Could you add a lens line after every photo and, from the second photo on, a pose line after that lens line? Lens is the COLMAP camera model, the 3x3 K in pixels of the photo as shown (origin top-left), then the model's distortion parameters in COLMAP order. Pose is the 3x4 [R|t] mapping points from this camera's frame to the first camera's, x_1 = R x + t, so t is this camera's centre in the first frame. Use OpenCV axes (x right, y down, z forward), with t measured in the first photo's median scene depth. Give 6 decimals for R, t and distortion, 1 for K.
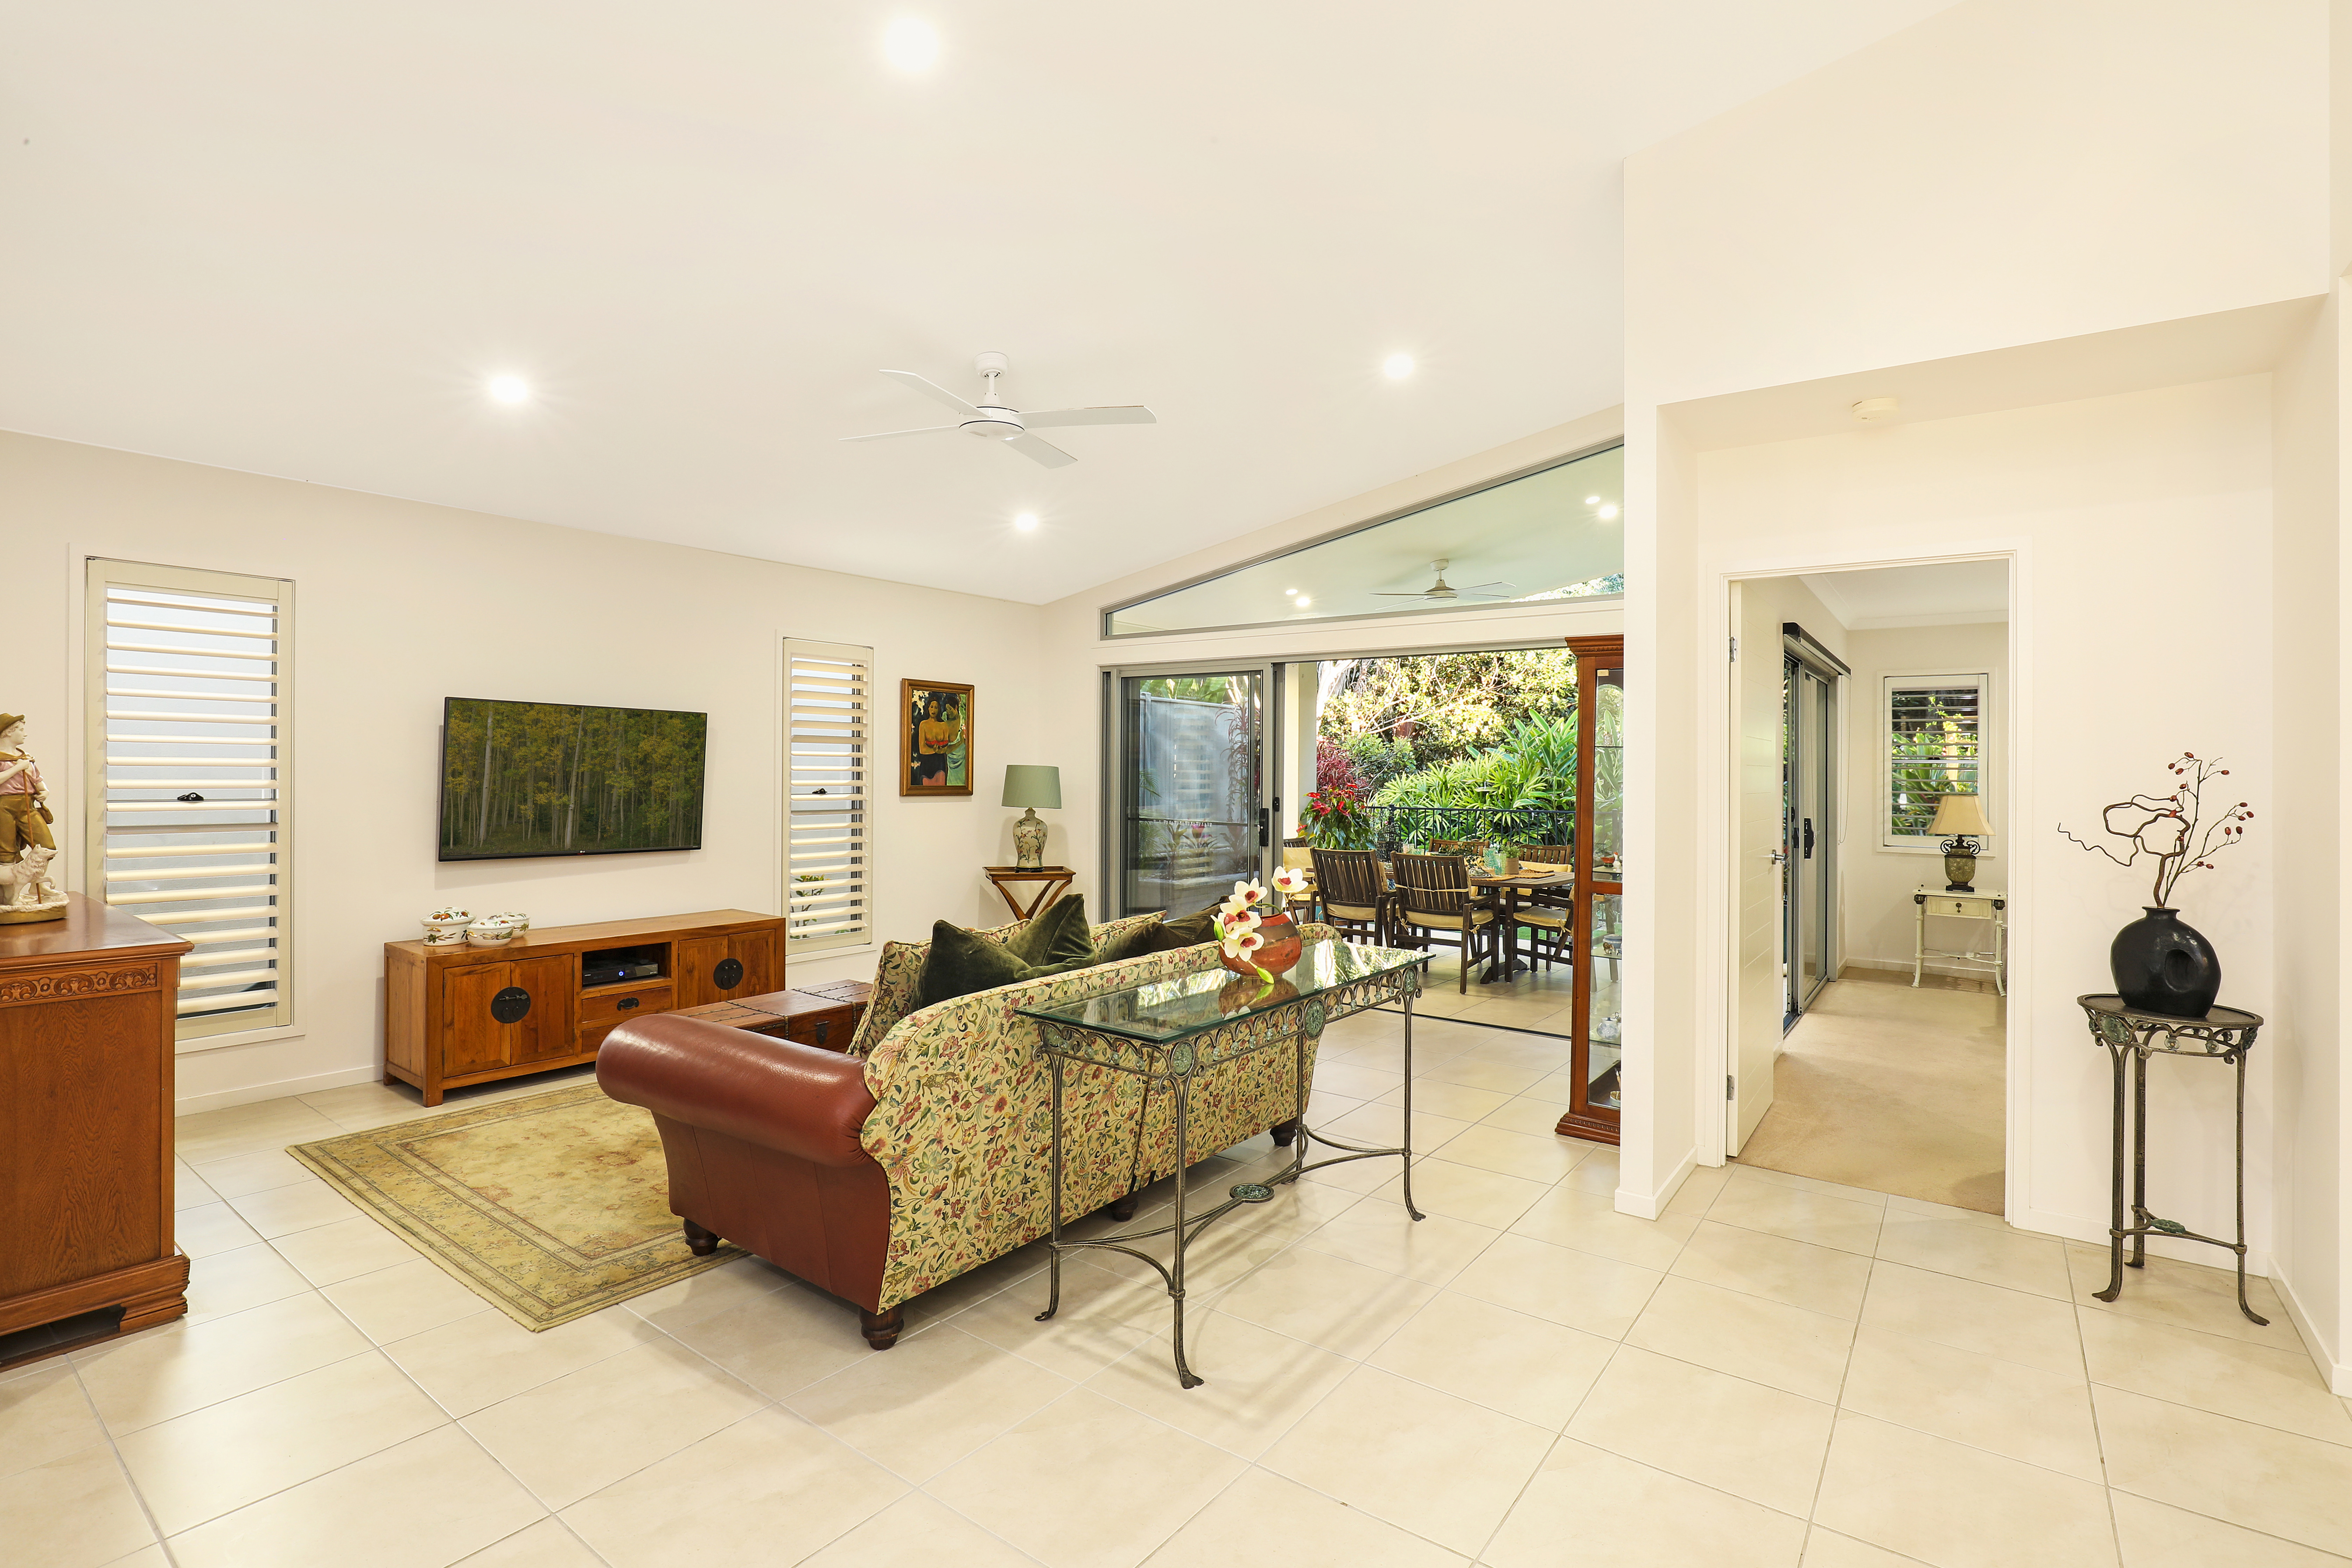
lens RADIAL K [[1094.9, 0, 1201.0], [0, 1094.9, 780.8], [0, 0, 1]] dist [-0.020288, 0.000404]
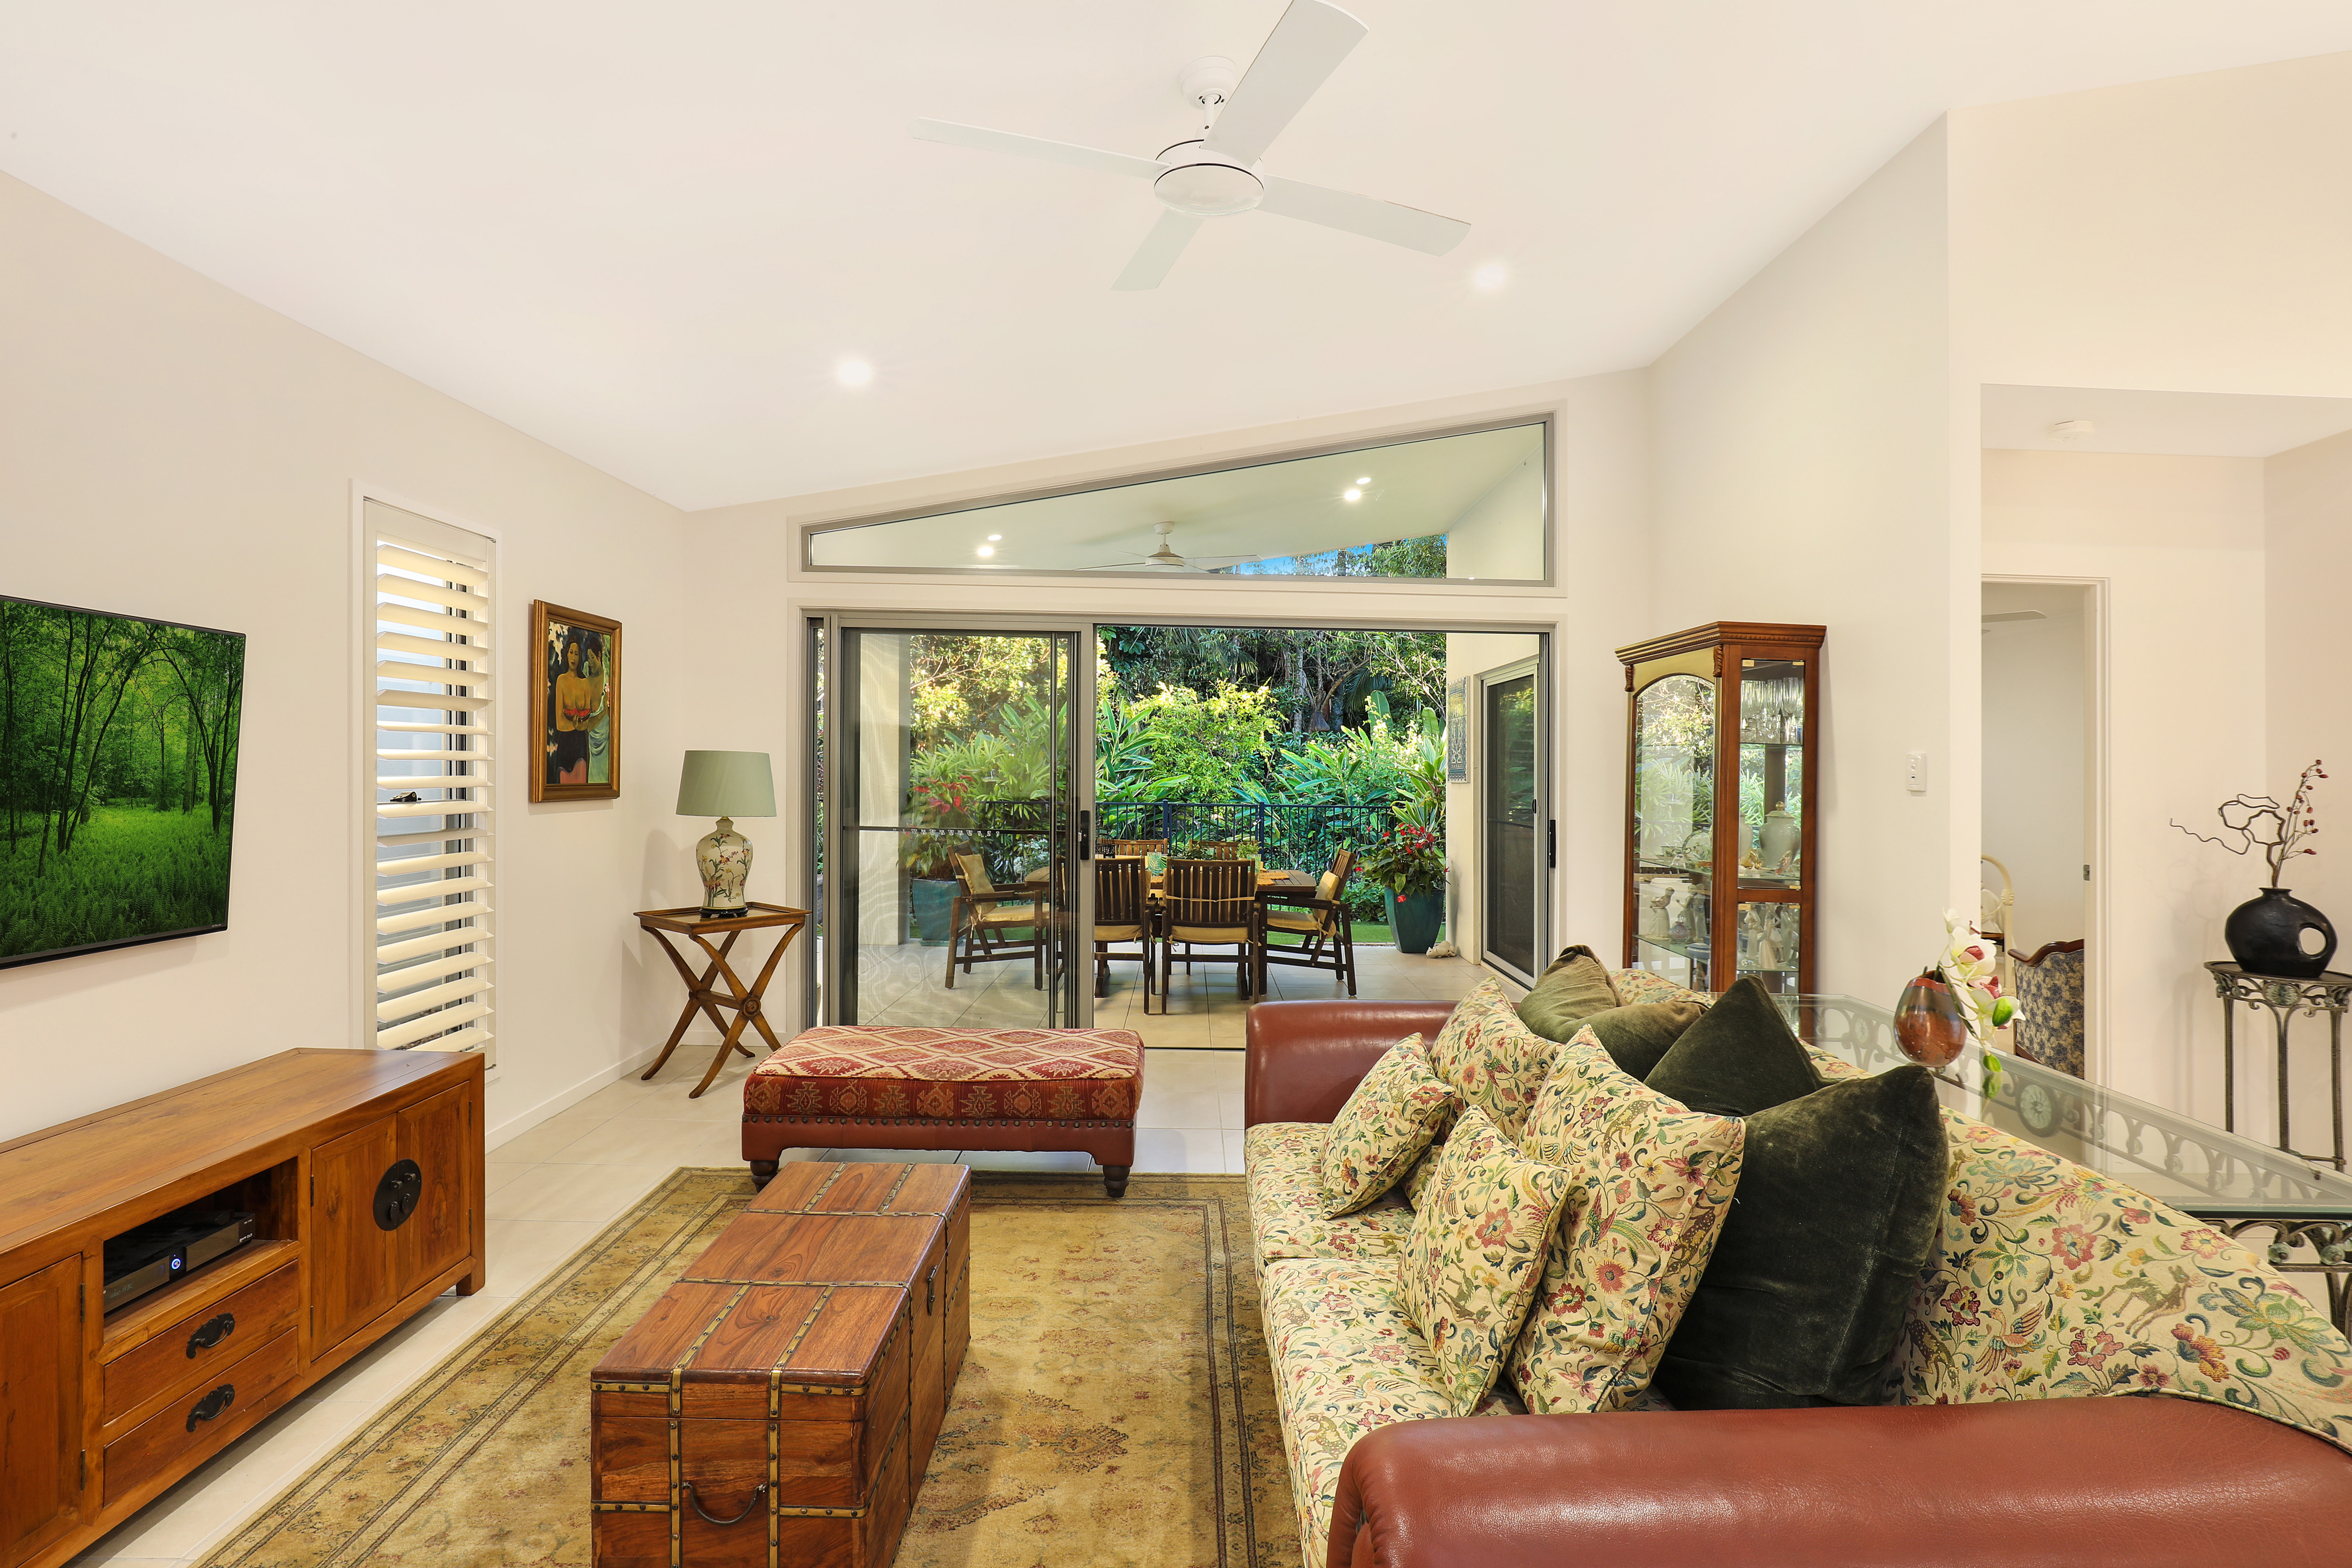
lens RADIAL K [[1094.9, 0, 1189.8], [0, 1094.9, 772.8], [0, 0, 1]] dist [-0.020288, 0.000404]
pose [[0.796351, -0.000769, 0.604834, -0.334044], [-0.003002, 0.999982, 0.005224, -0.005706], [-0.604827, -0.005976, 0.796334, 0.320714]]
